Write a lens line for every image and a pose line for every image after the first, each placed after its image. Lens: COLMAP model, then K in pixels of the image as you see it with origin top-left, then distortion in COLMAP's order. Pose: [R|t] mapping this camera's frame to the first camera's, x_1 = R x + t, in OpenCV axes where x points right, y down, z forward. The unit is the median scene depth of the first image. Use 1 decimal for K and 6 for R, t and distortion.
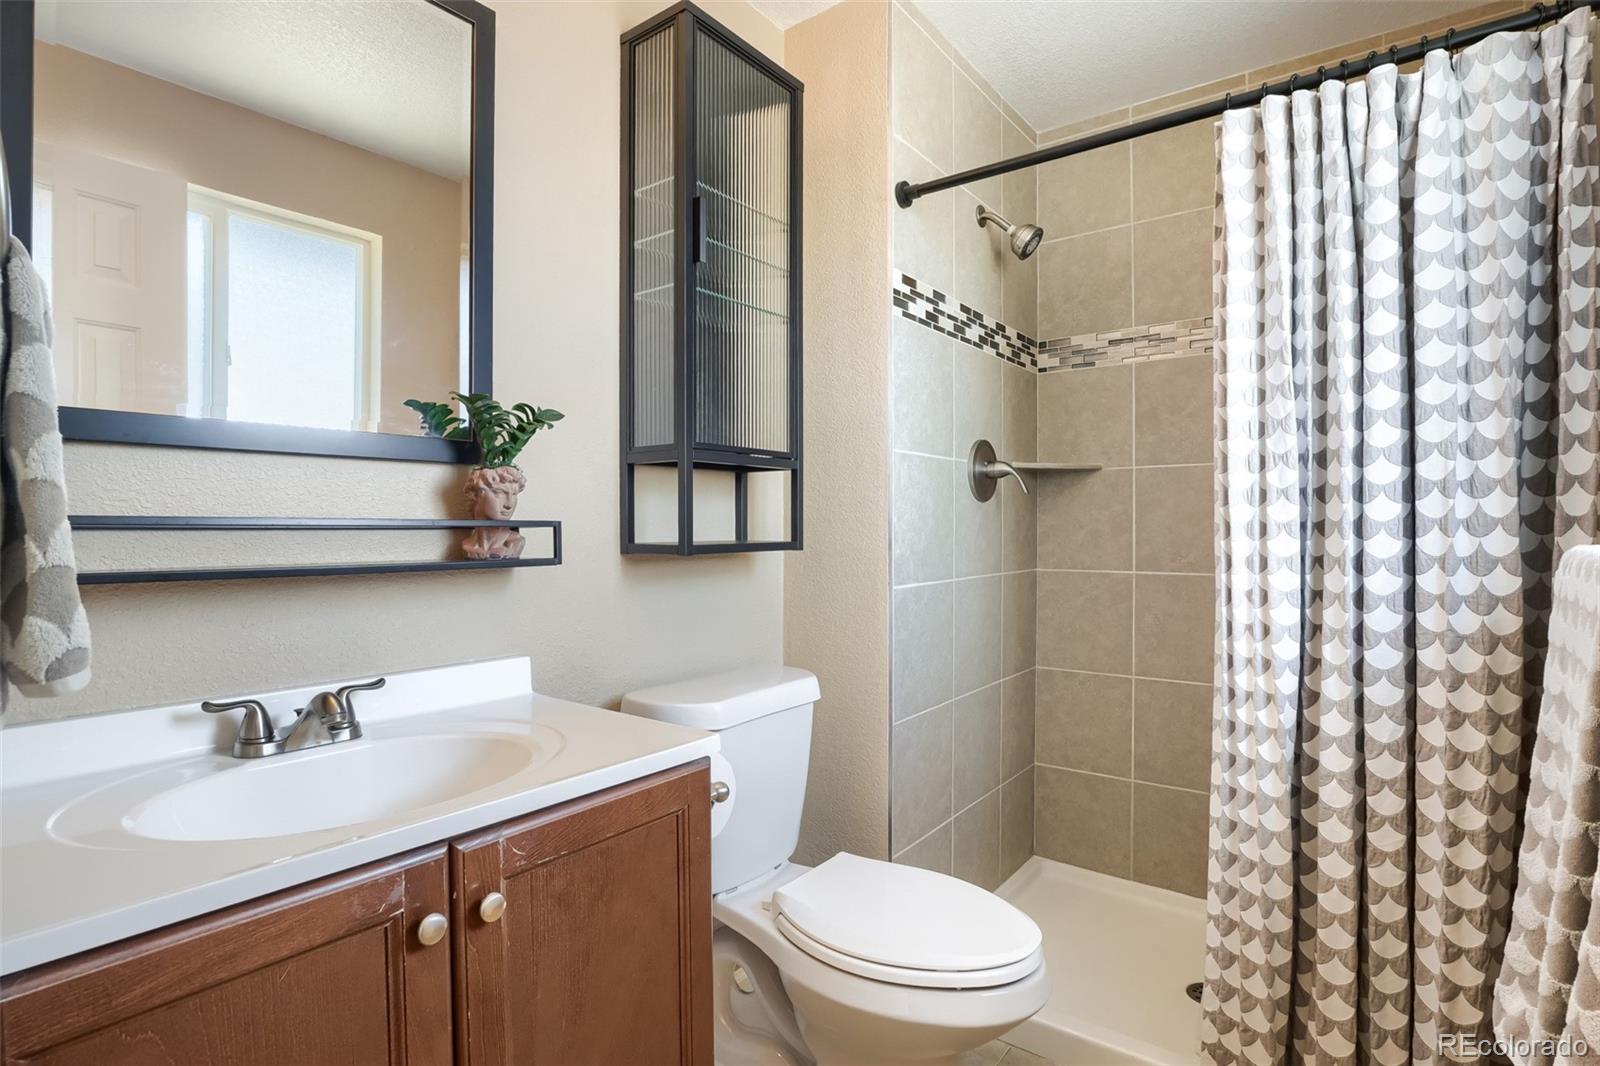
lens RADIAL K [[785.3, 0, 798.7], [0, 785.3, 531.9], [0, 0, 1]] dist [-0.022901, -0.000306]
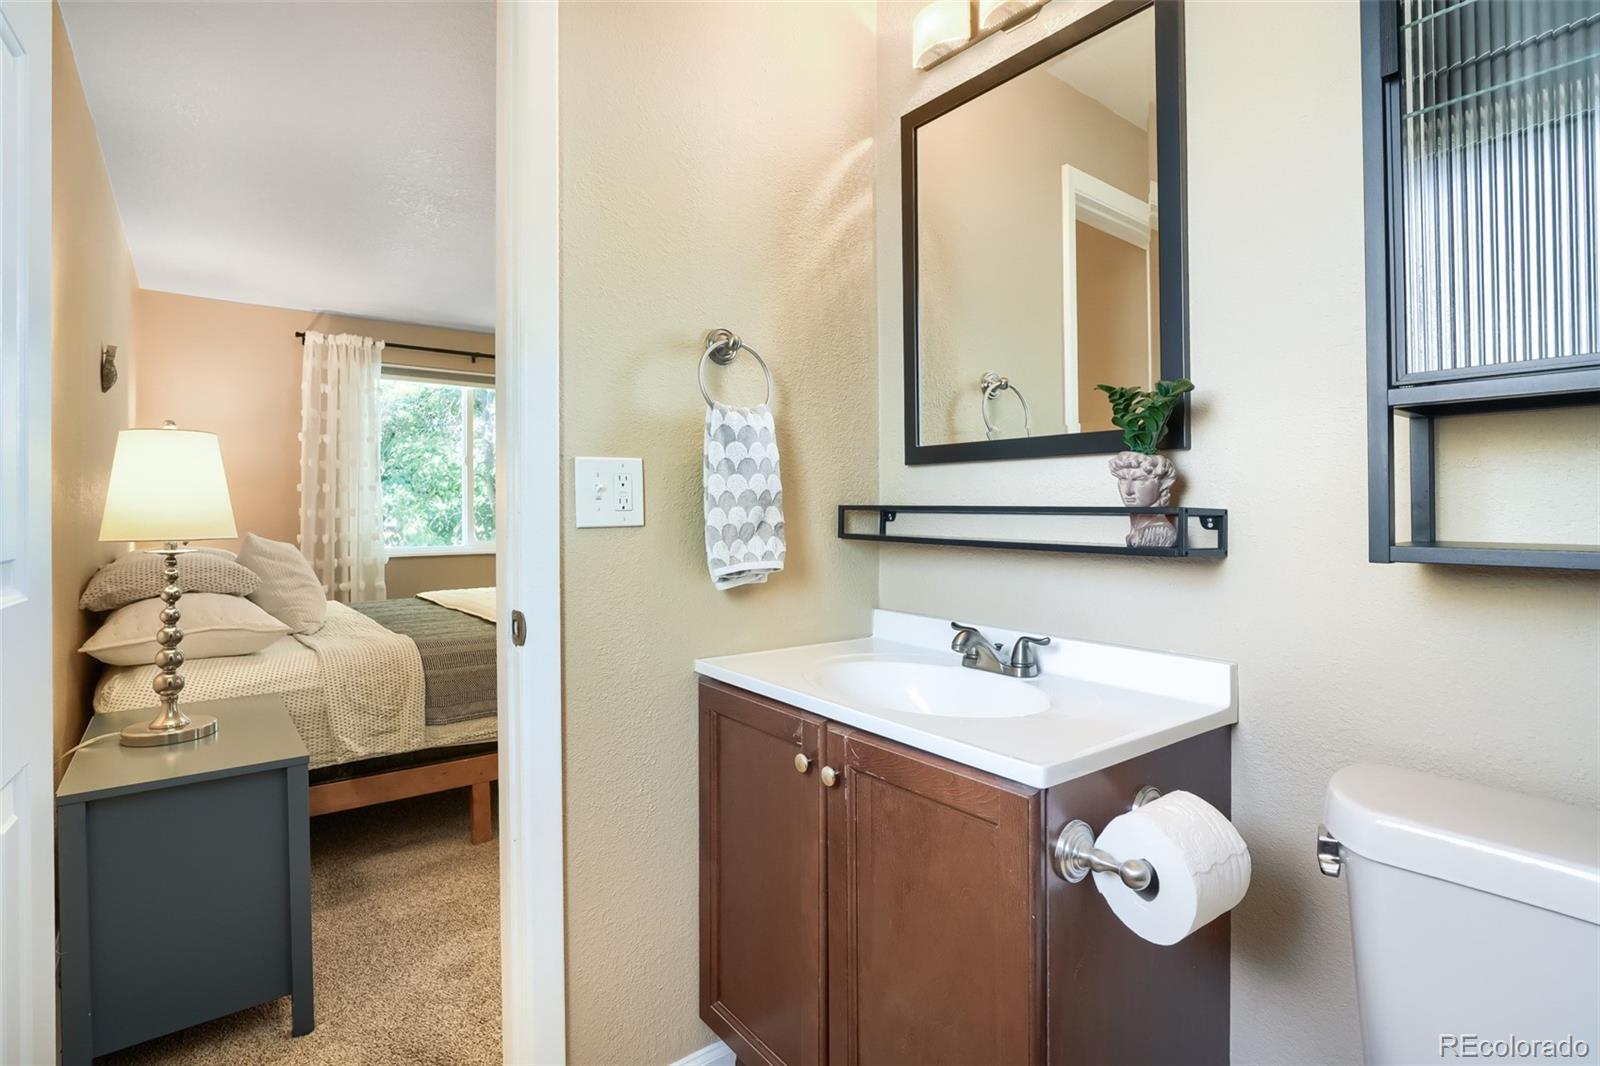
lens RADIAL K [[785.3, 0, 799.3], [0, 785.3, 519.8], [0, 0, 1]] dist [-0.022901, -0.000306]
pose [[-0.256293, 0.008710, -0.966560, 0.765371], [-0.009189, 0.999892, 0.011447, -0.003469], [0.966555, 0.011816, -0.256186, 0.995884]]
